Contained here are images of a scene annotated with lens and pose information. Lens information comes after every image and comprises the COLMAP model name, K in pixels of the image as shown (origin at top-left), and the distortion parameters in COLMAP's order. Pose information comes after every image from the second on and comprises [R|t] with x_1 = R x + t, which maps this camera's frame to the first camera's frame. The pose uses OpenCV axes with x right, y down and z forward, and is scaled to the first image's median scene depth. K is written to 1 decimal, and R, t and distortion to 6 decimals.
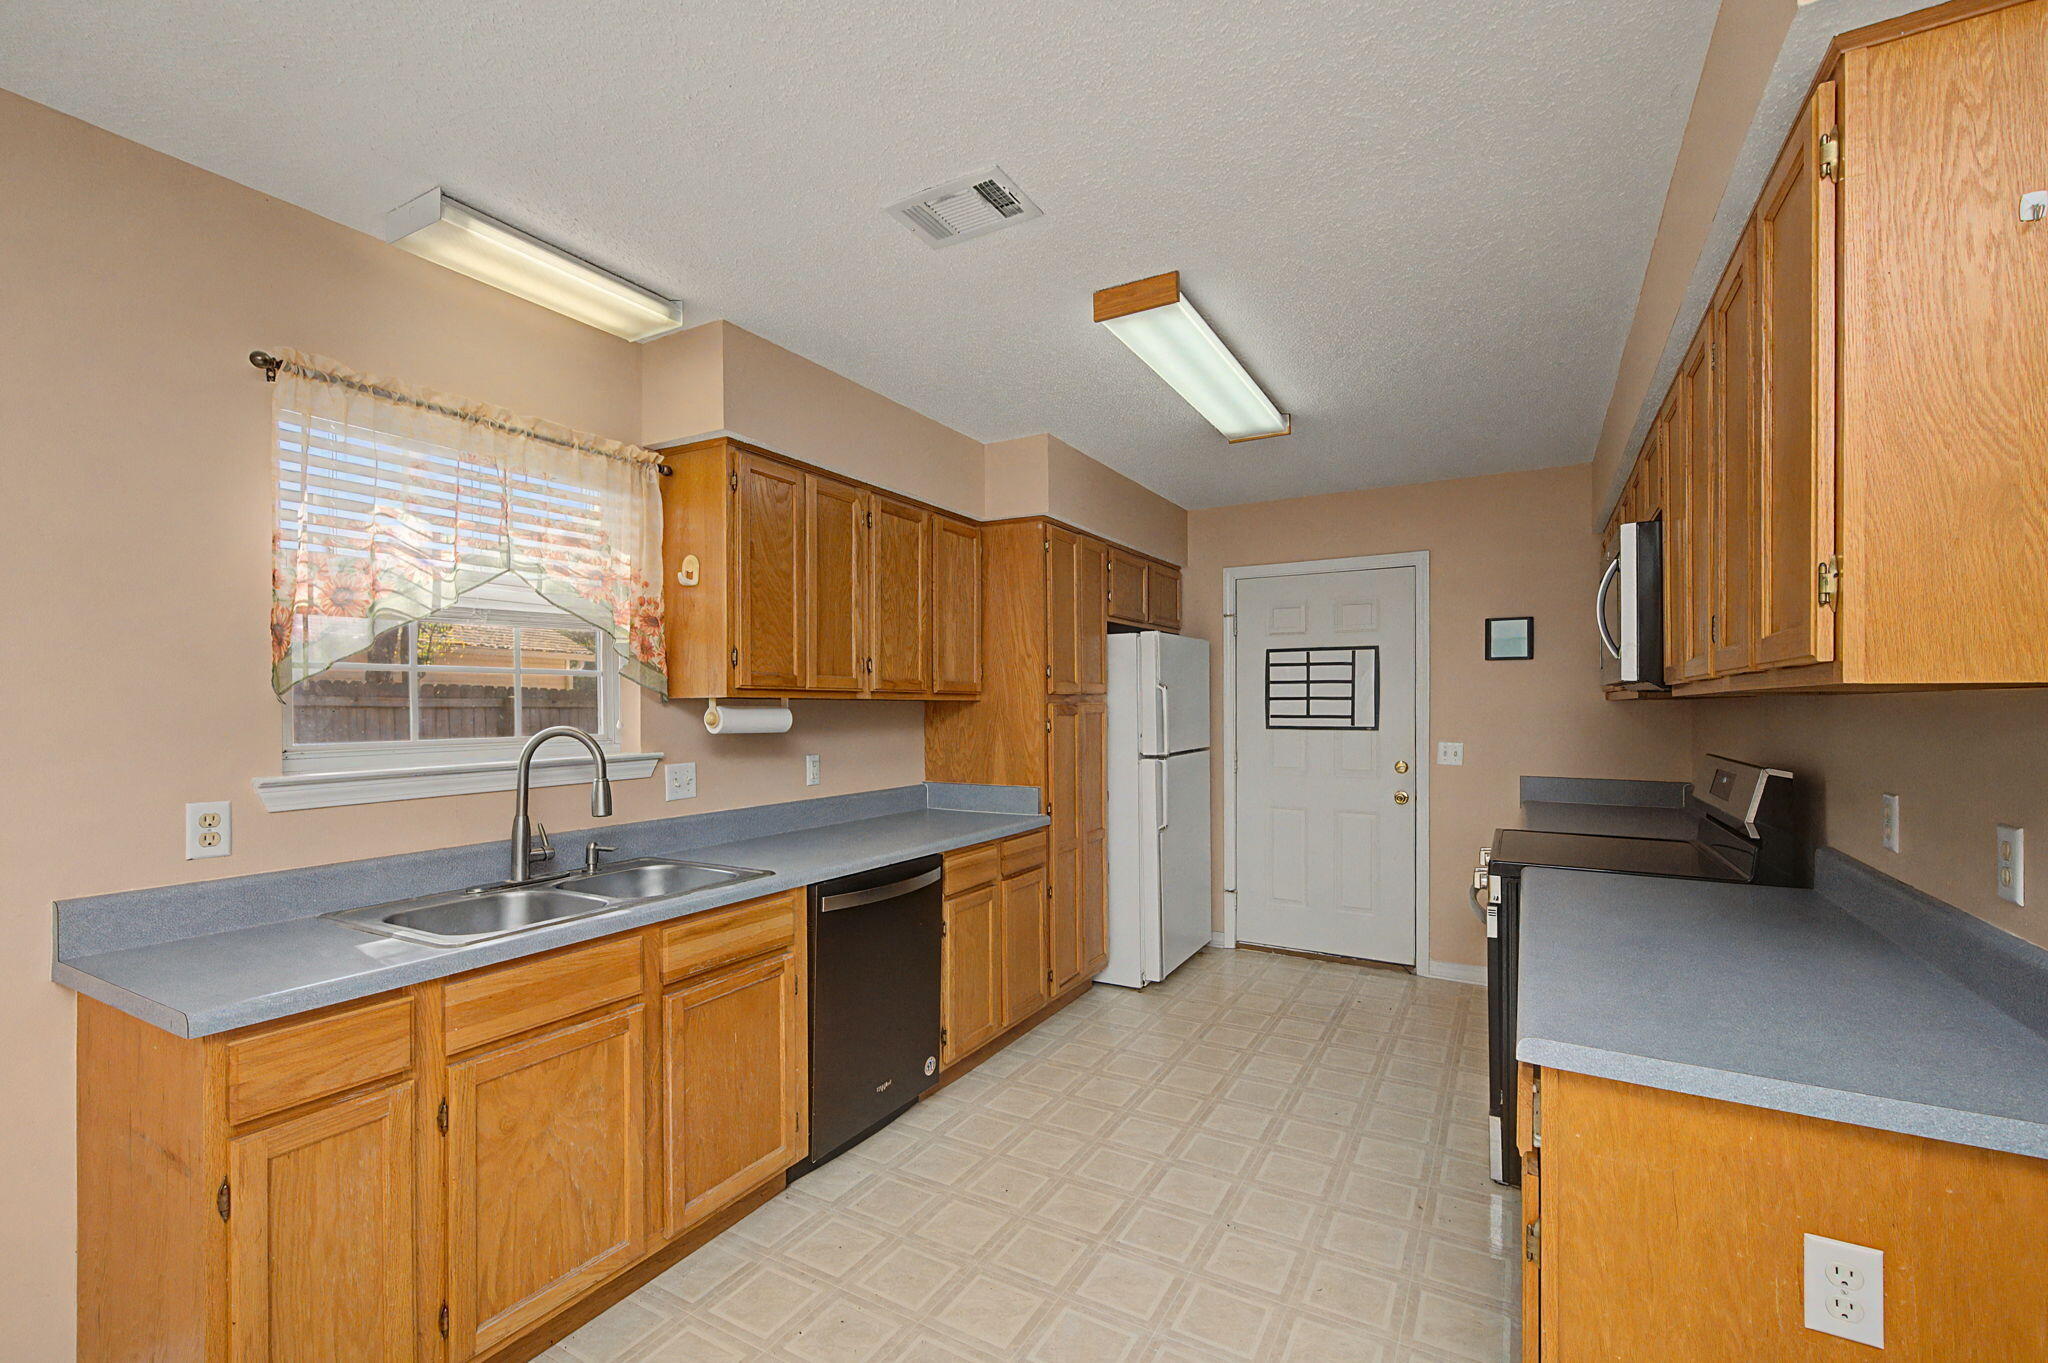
lens RADIAL K [[880.0, 0, 1023.4], [0, 880.0, 704.6], [0, 0, 1]] dist [0.002115, 0.000183]
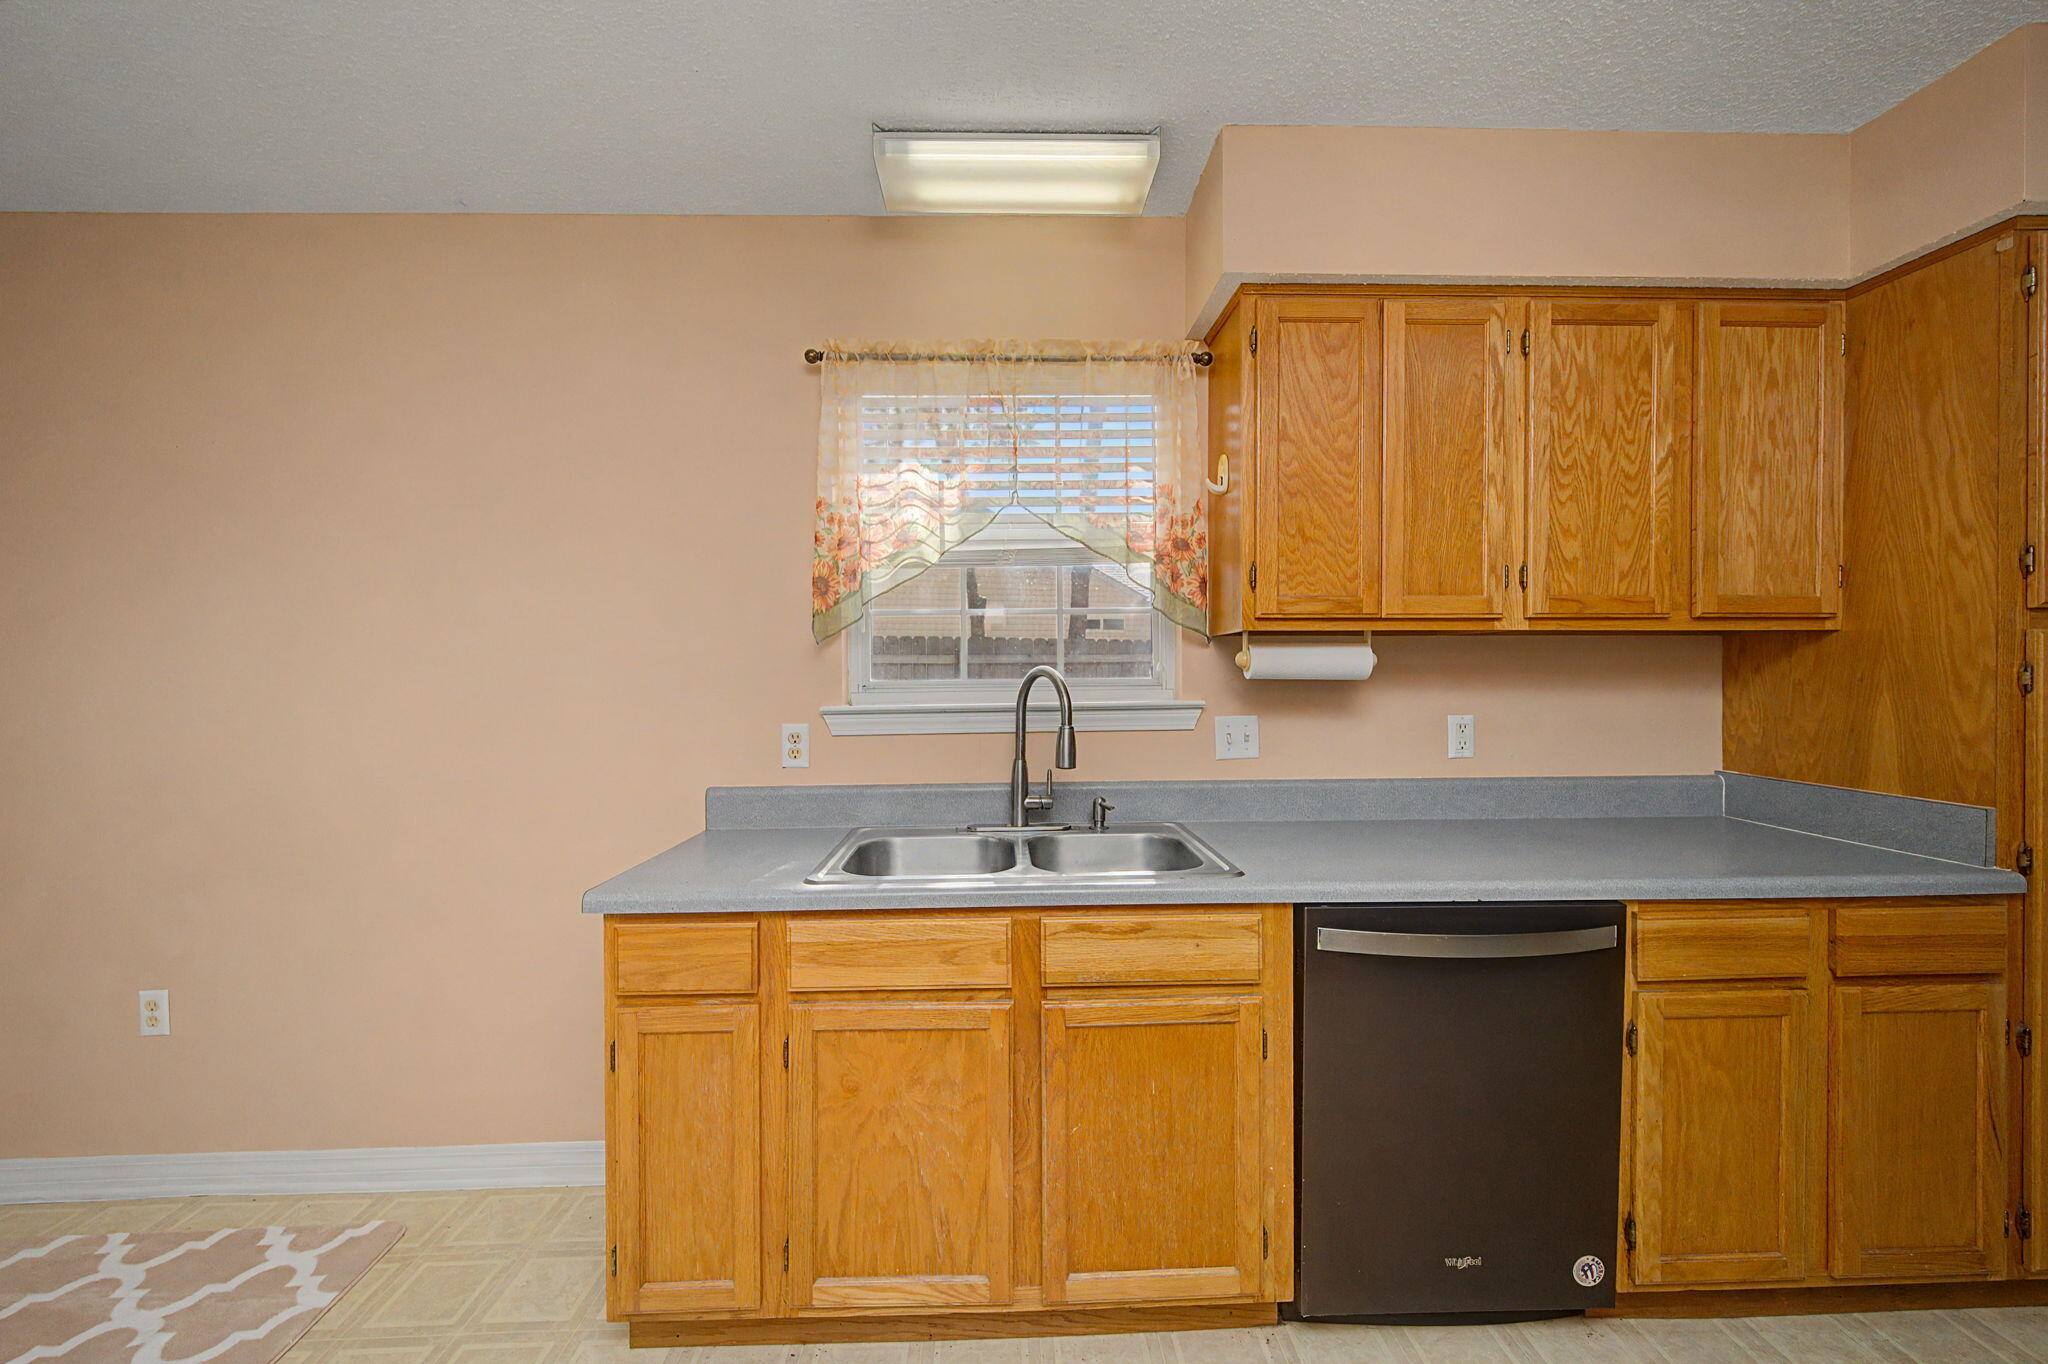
lens RADIAL K [[815.0, 0, 1014.2], [0, 815.0, 679.9], [0, 0, 1]] dist [0.001259, -0.000133]
pose [[0.522584, 0.012748, -0.852492, 0.171934], [0.005803, 0.999812, 0.018508, 0.021520], [0.852568, -0.014619, 0.522412, 0.496383]]
